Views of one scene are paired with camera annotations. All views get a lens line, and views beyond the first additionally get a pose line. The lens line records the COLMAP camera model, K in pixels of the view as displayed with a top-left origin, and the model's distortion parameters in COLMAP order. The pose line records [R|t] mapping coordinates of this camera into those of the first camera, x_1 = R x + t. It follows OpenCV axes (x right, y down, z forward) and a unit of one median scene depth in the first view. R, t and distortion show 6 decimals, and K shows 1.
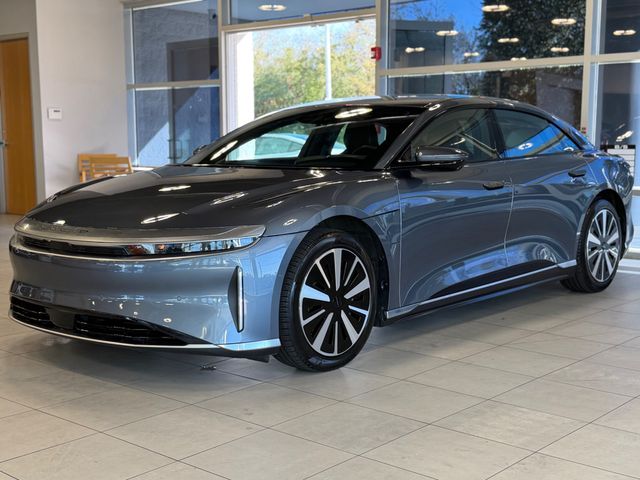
lens RADIAL K [[866.4, 0, 311.2], [0, 866.4, 222.8], [0, 0, 1]] dist [0.045222, 0.000000]
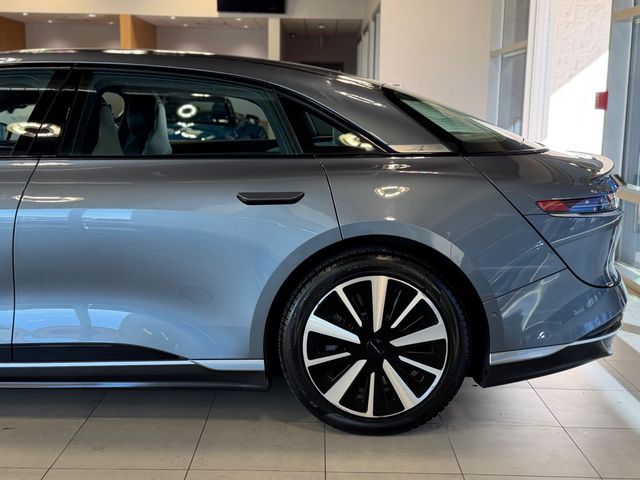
lens RADIAL K [[851.1, 0, 324.2], [0, 851.1, 234.3], [0, 0, 1]] dist [0.065527, 0.000000]
pose [[0.669625, 0.120349, -0.732884, 0.738899], [-0.087348, 0.992697, 0.083204, -0.083333], [0.737545, 0.008300, 0.675246, 0.724551]]
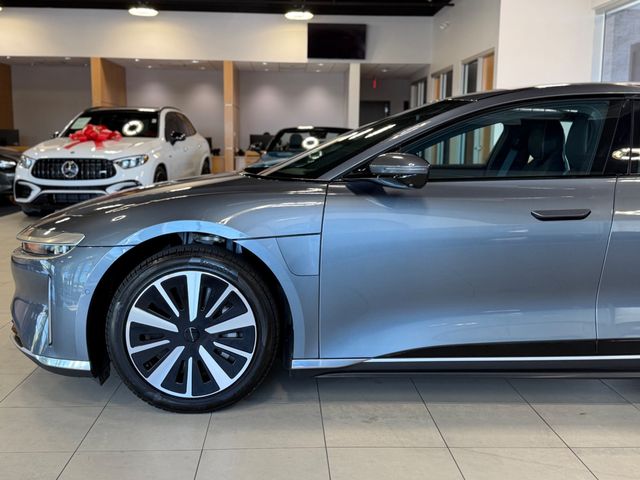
lens RADIAL K [[738.1, 0, 321.7], [0, 738.1, 235.0], [0, 0, 1]] dist [0.059528, 0.000000]
pose [[0.698825, 0.098304, -0.708506, 0.450872], [-0.081718, 0.994998, 0.057453, -0.040976], [0.710610, 0.017749, 0.703363, 0.427661]]
